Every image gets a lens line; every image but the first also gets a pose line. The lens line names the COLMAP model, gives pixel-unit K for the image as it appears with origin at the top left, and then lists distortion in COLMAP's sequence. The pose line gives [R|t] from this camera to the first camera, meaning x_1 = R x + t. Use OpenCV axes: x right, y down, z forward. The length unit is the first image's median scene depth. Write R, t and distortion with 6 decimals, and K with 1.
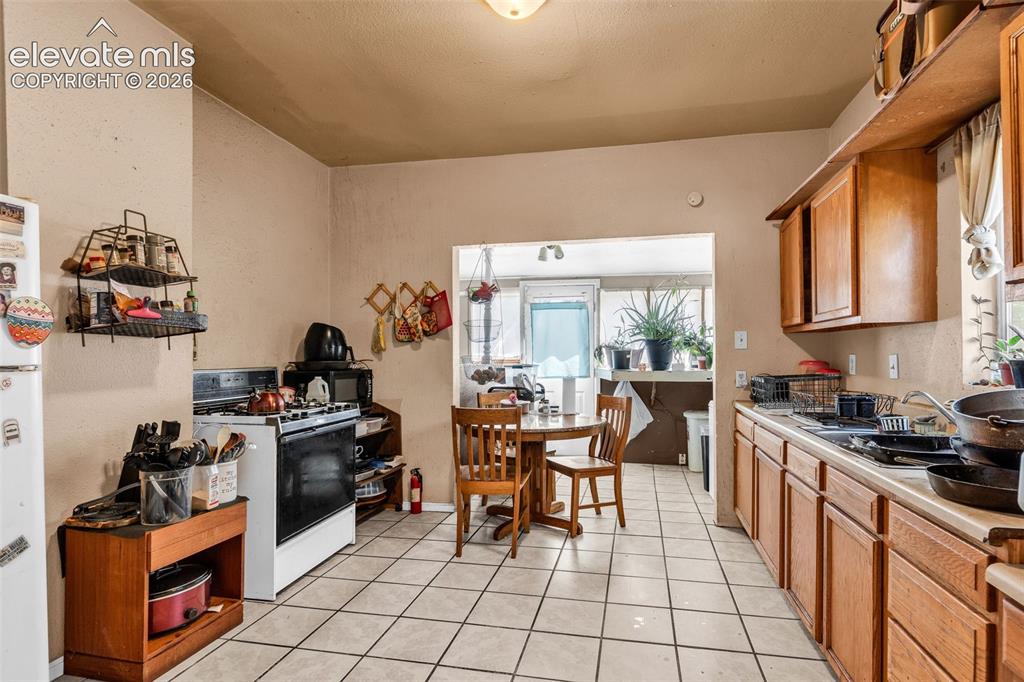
lens RADIAL K [[497.9, 0, 512.0], [0, 497.9, 341.0], [0, 0, 1]] dist [-0.000854, -0.000393]
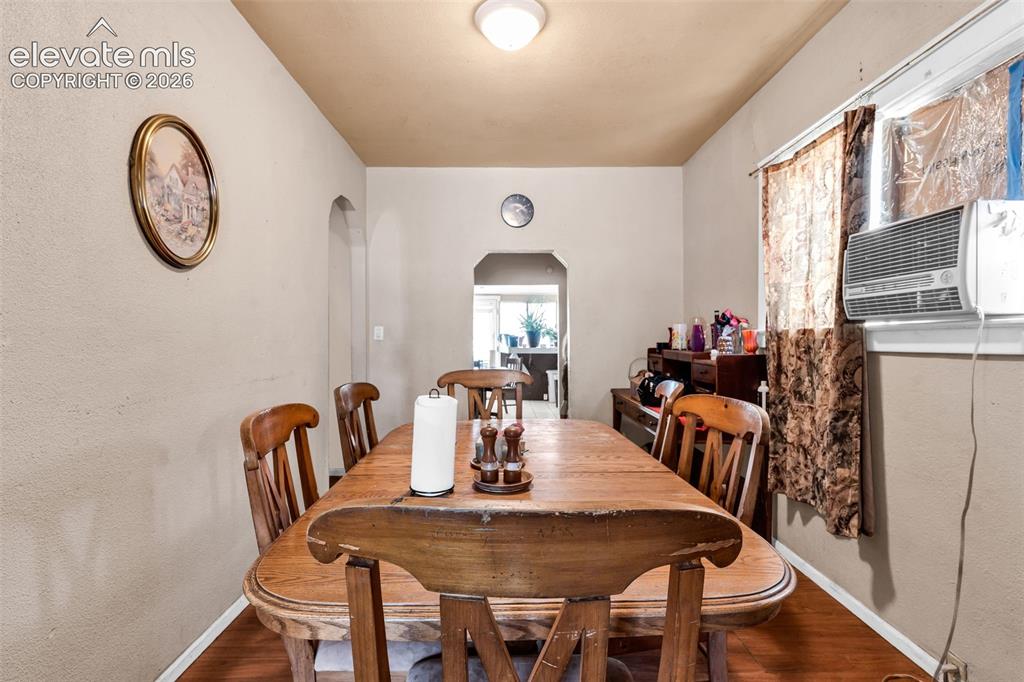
lens RADIAL K [[497.9, 0, 512.0], [0, 497.9, 341.0], [0, 0, 1]] dist [-0.000854, -0.000393]
pose [[0.975190, -0.001125, 0.221365, -0.270497], [-0.002918, 0.999835, 0.017938, 0.002485], [-0.221349, -0.018139, 0.975026, -1.117257]]
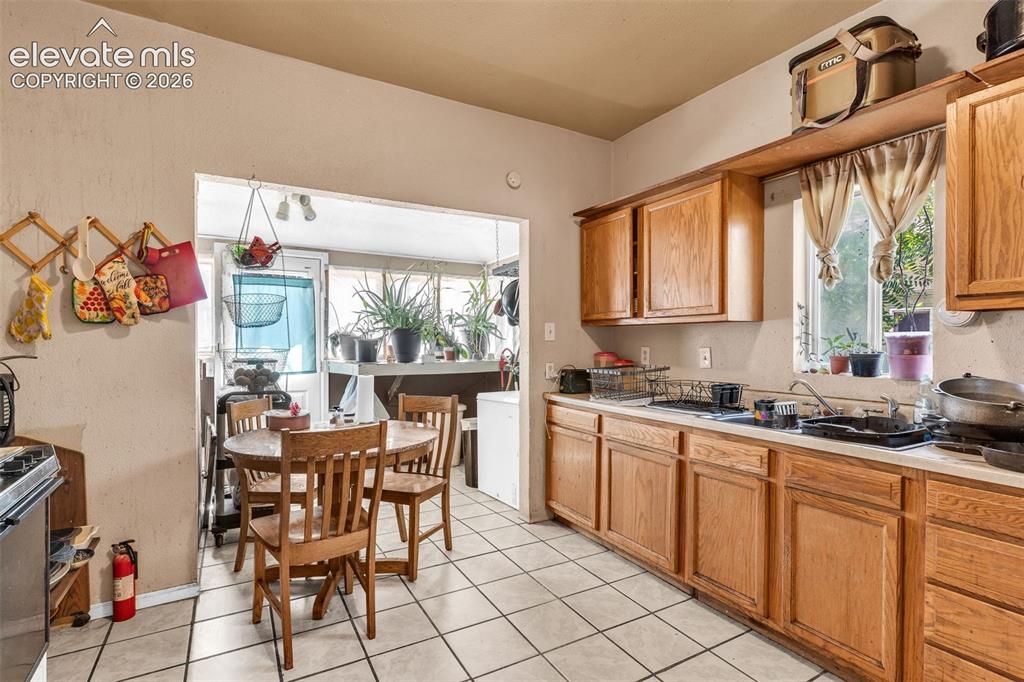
lens RADIAL K [[515.6, 0, 514.5], [0, 515.6, 335.5], [0, 0, 1]] dist [0.004817, -0.000522]
pose [[0.751390, 0.014282, 0.659704, -0.246927], [-0.023205, 0.999719, 0.004788, 0.001826], [-0.659450, -0.018906, 0.751510, 0.244367]]
